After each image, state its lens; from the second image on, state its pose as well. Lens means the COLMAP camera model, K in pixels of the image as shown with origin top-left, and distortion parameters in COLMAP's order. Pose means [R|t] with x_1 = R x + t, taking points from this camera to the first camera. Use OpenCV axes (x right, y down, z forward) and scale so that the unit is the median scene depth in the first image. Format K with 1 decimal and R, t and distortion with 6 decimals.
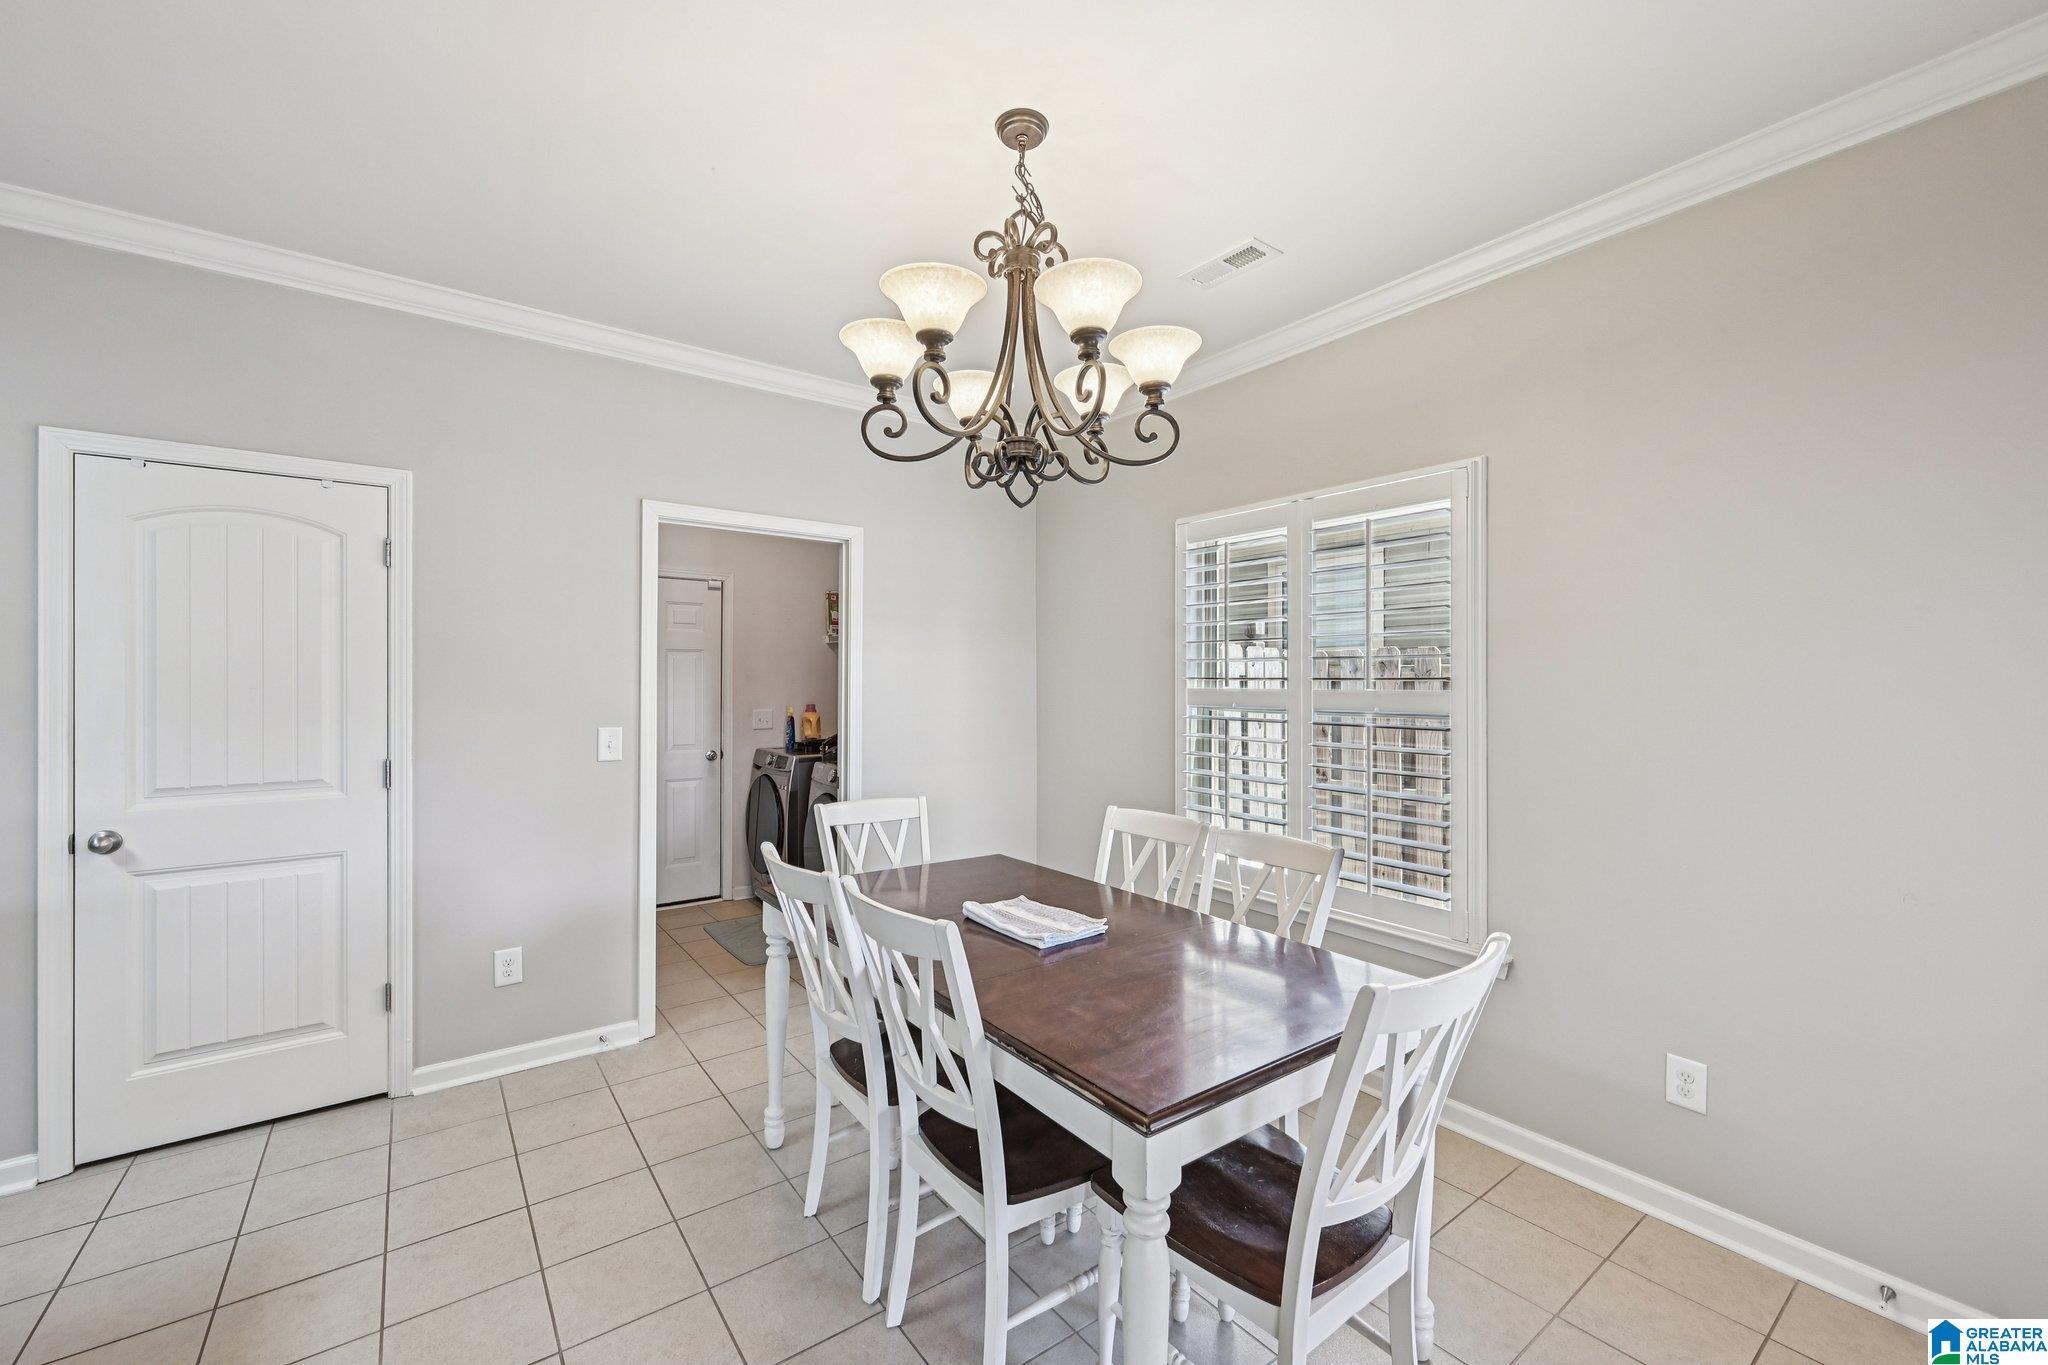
lens RADIAL K [[822.4, 0, 1022.4], [0, 822.4, 676.5], [0, 0, 1]] dist [-0.000395, 0.000057]
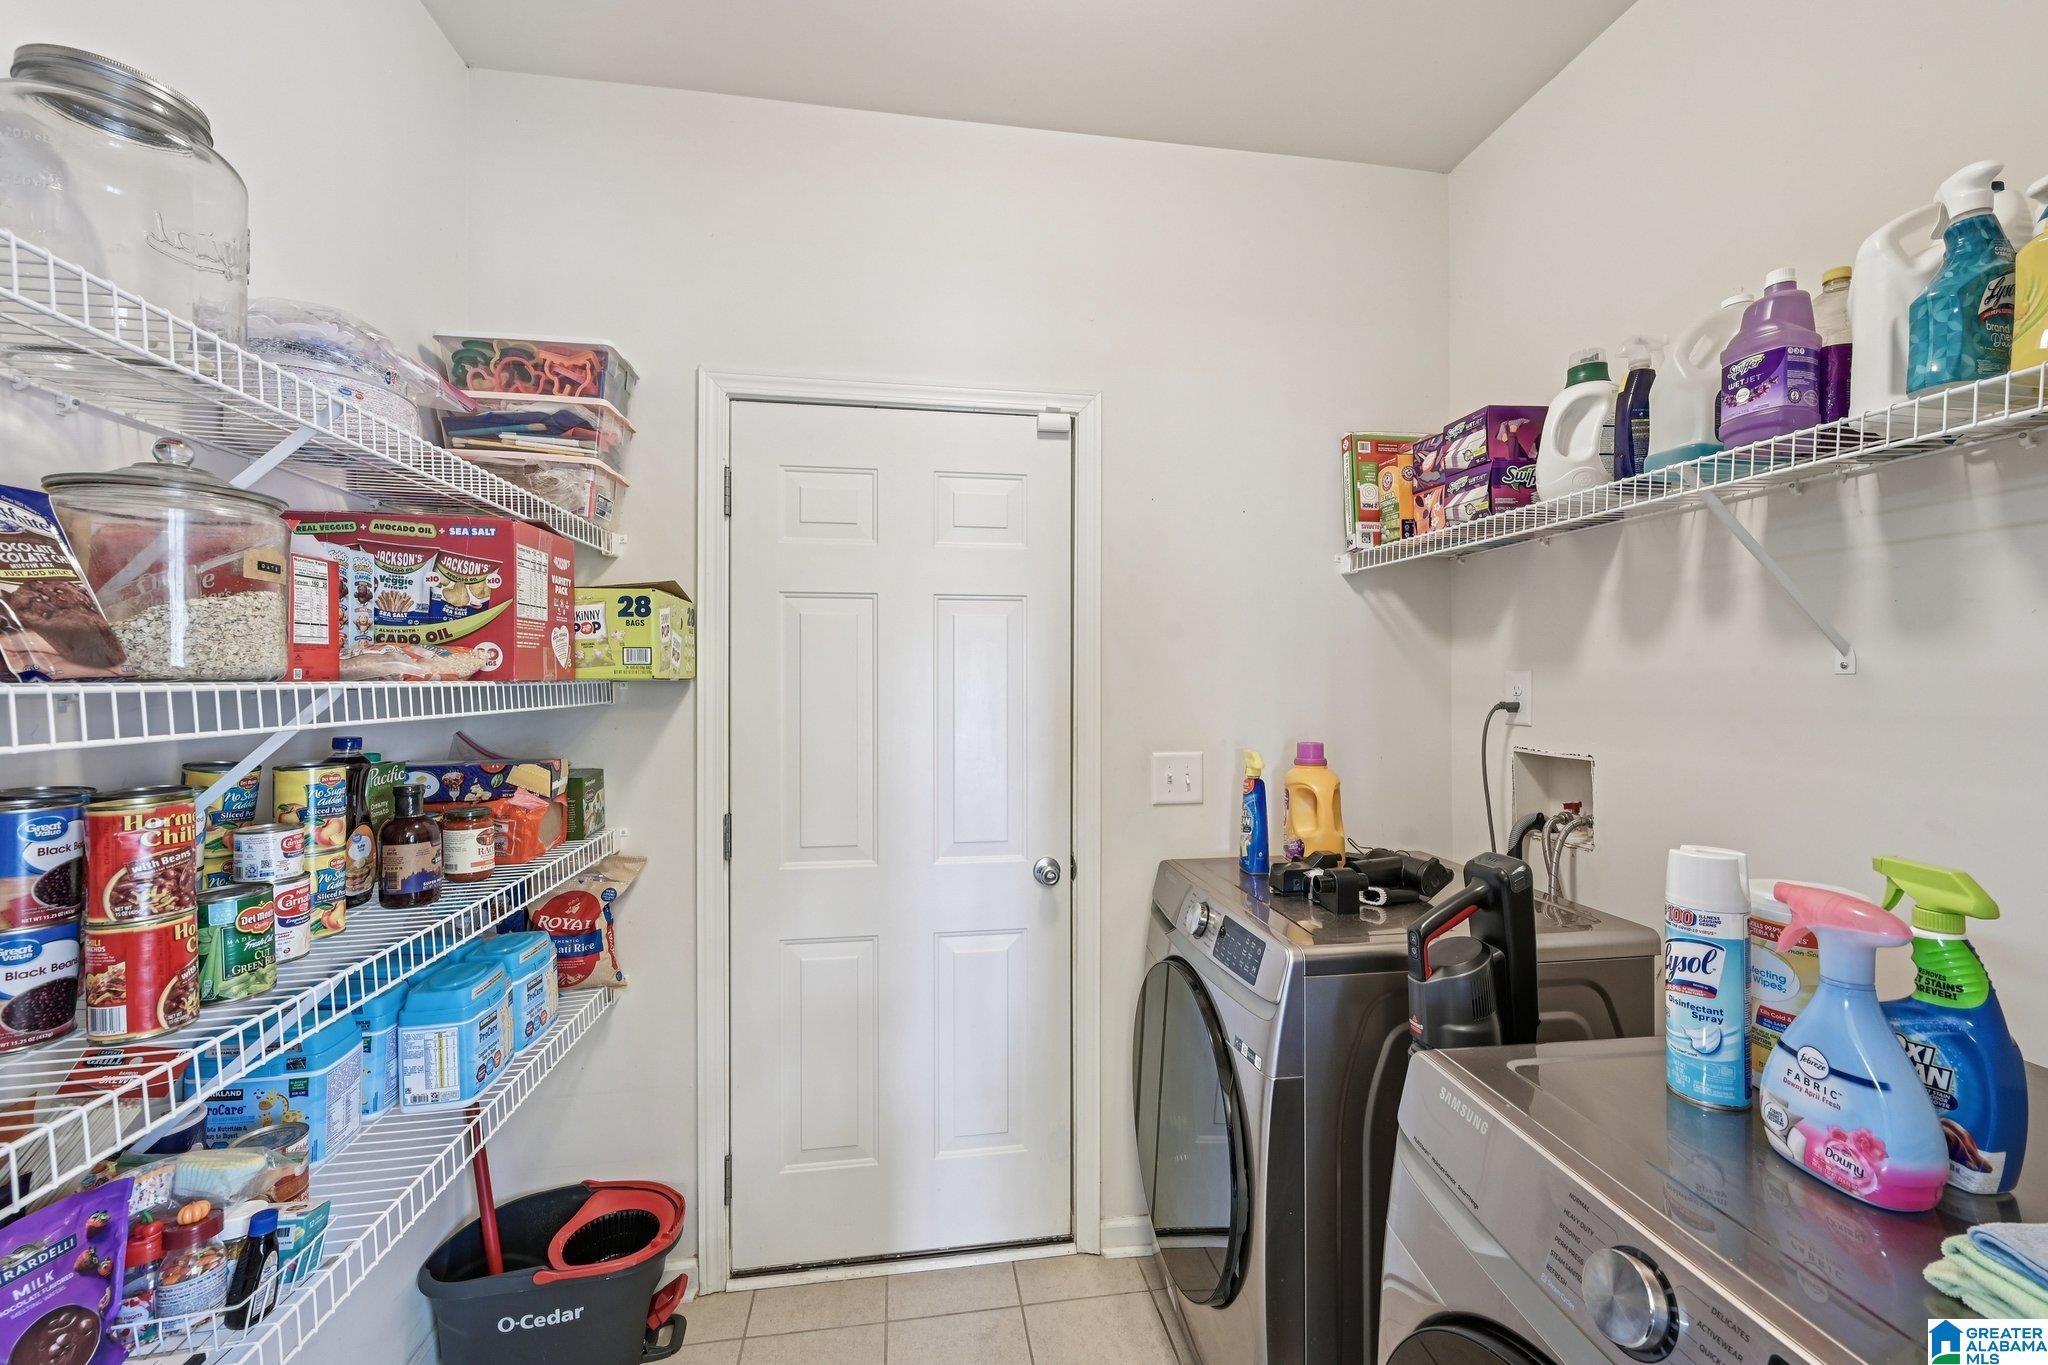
lens RADIAL K [[822.4, 0, 1029.7], [0, 822.4, 679.9], [0, 0, 1]] dist [-0.000395, 0.000057]
pose [[0.888051, 0.000694, -0.459744, -0.209056], [0.004280, 0.999943, 0.009777, 0.003072], [0.459724, -0.010650, 0.887998, 0.655748]]
